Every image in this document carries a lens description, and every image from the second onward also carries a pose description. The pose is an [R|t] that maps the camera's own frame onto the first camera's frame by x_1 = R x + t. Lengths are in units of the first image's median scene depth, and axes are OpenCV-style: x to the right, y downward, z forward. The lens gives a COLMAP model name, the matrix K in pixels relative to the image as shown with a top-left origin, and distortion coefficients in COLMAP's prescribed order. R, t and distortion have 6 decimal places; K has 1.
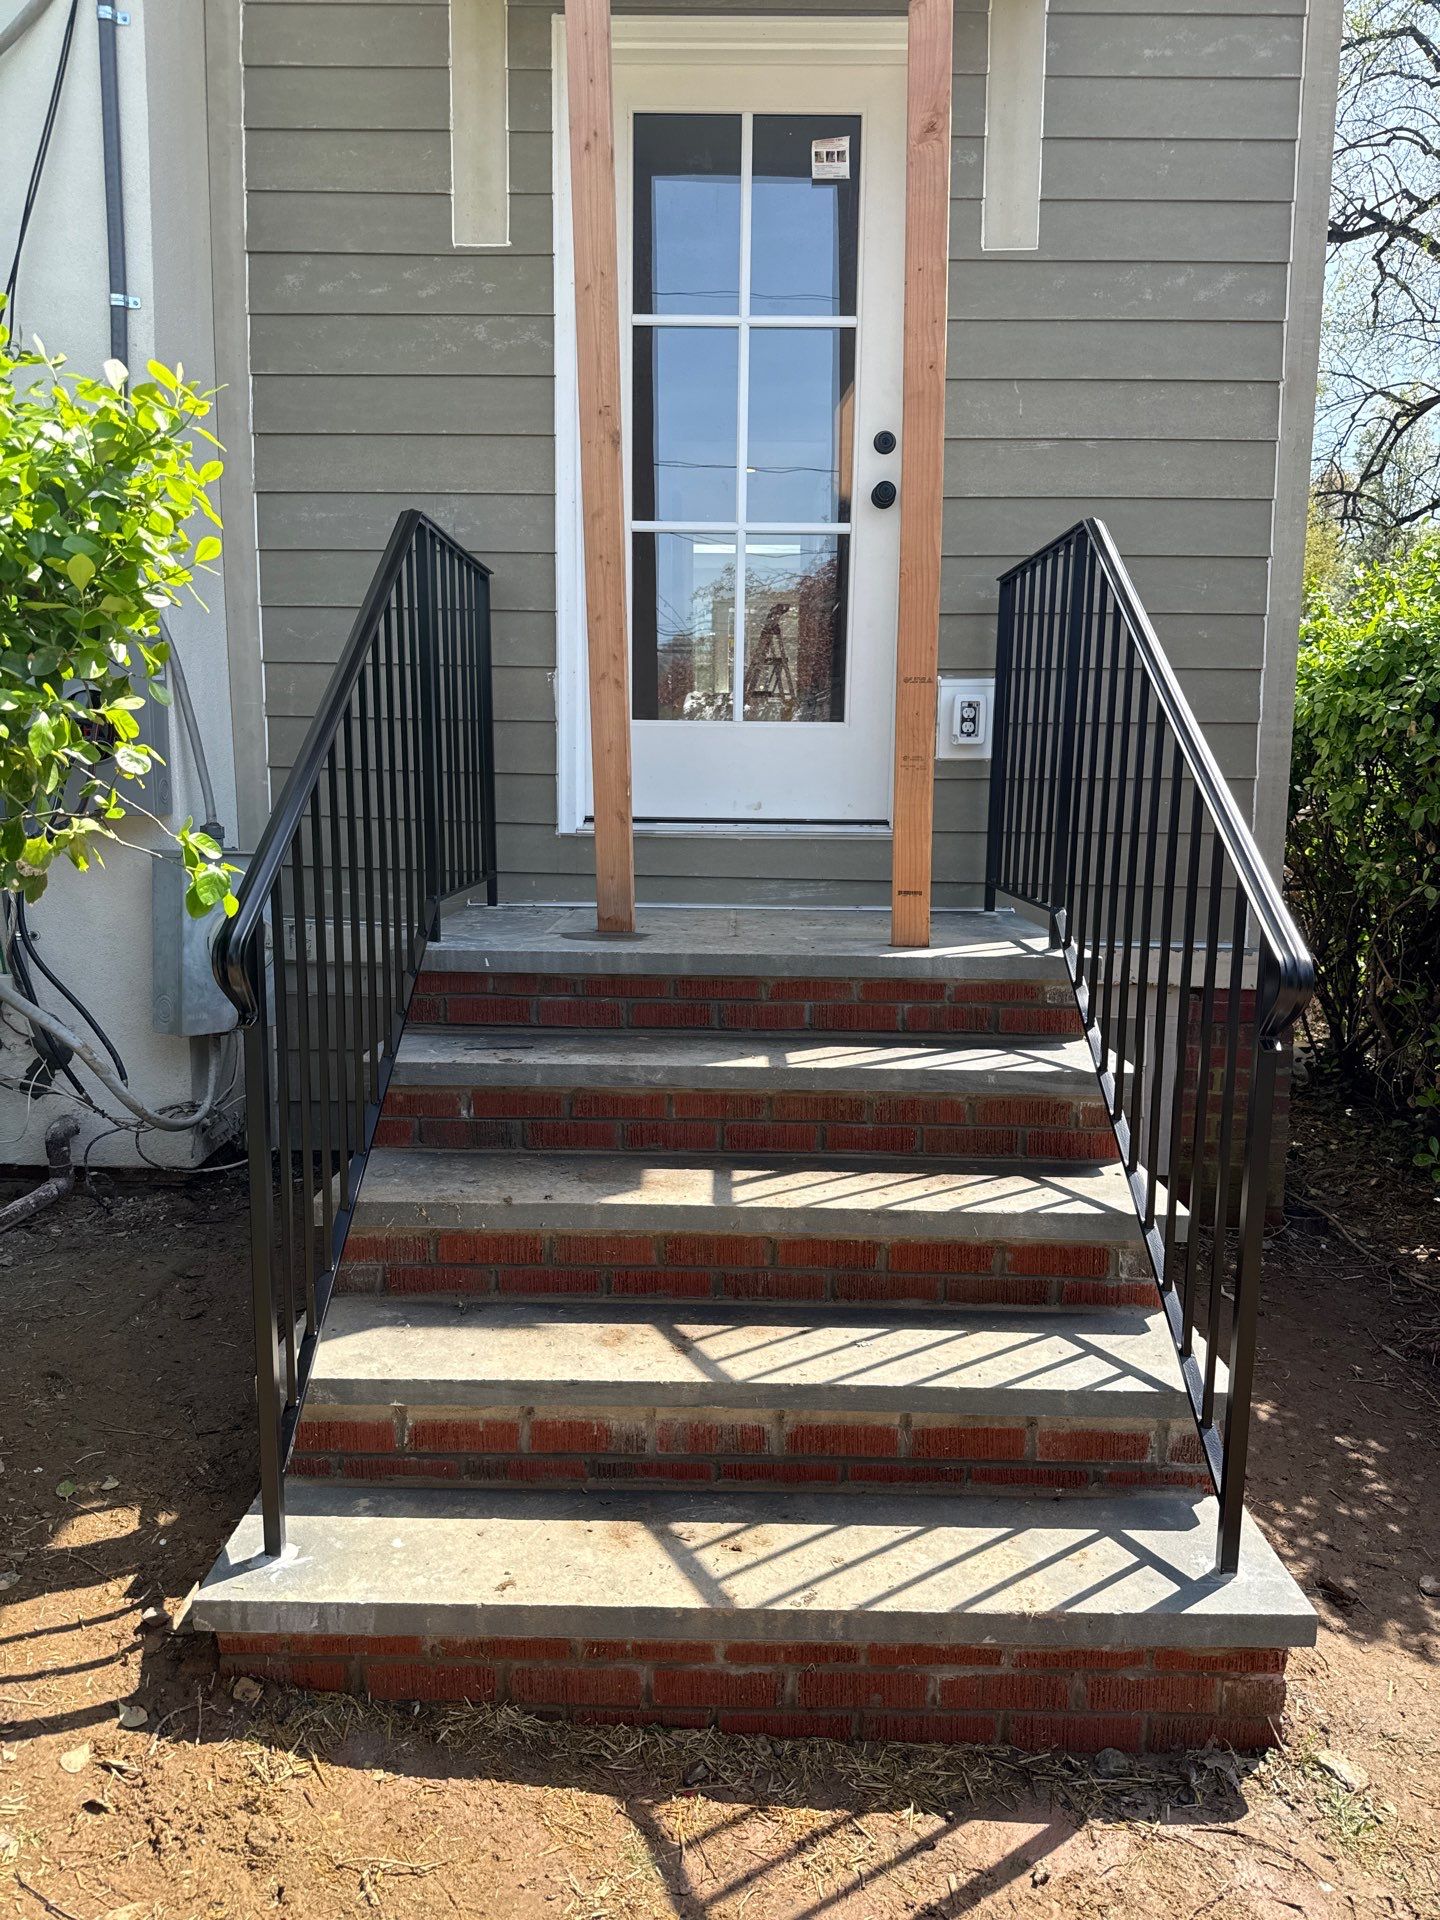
lens RADIAL K [[1324.7, 0, 720.0], [0, 1324.7, 960.0], [0, 0, 1]] dist [0.069853, -0.122452]
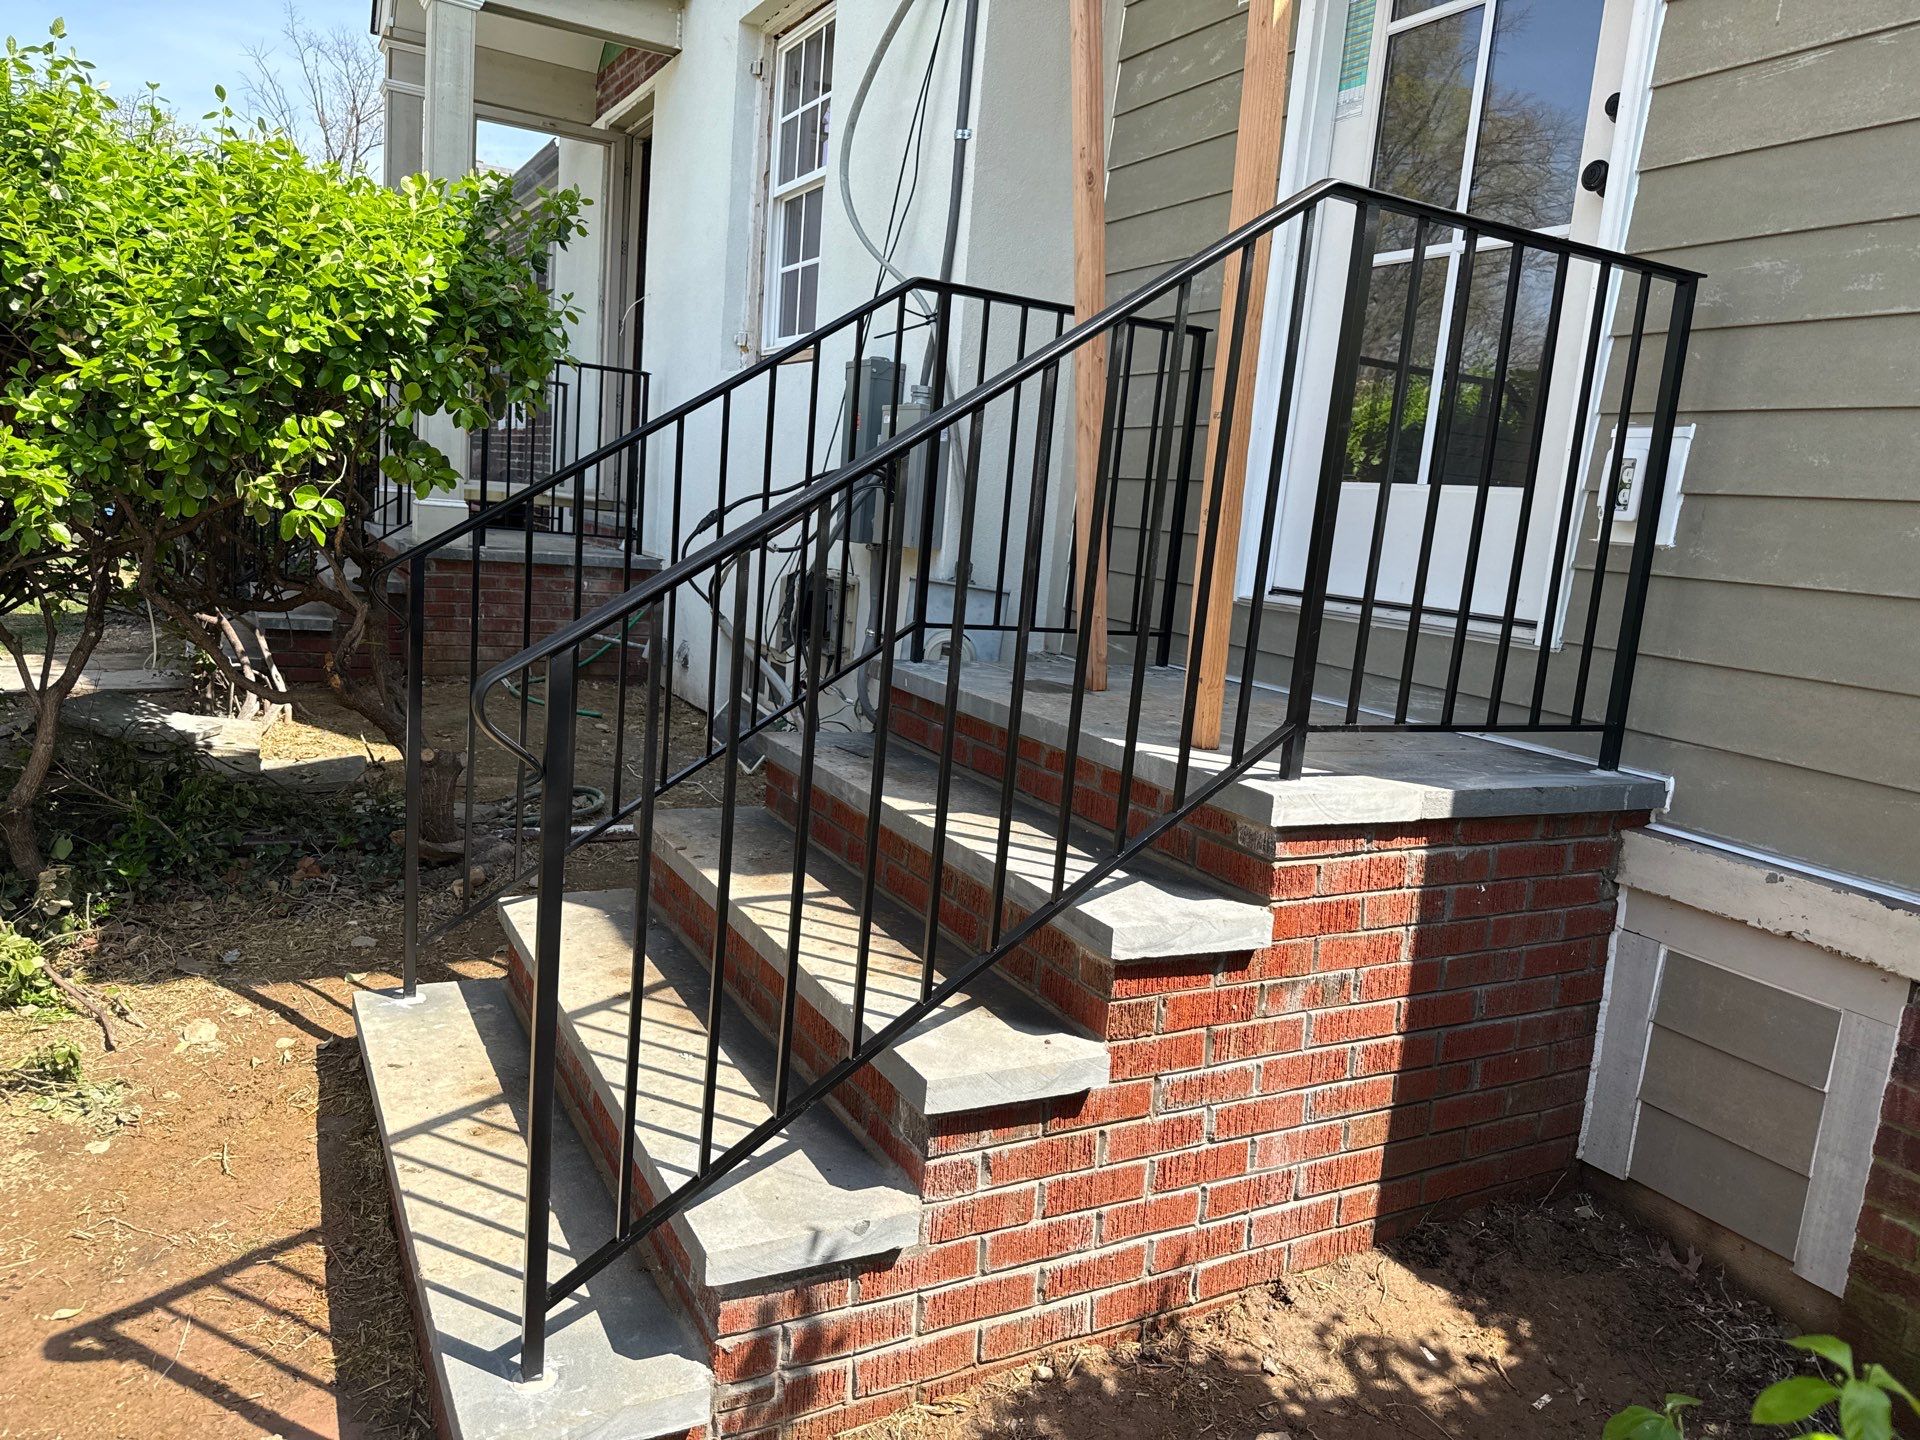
lens RADIAL K [[1324.7, 0, 960.0], [0, 1324.7, 720.0], [0, 0, 1]] dist [0.069853, -0.122452]
pose [[0.489631, 0.167533, -0.855683, 0.979894], [-0.202791, 0.976337, 0.075117, -0.073111], [0.848019, 0.136745, 0.512019, 0.596621]]
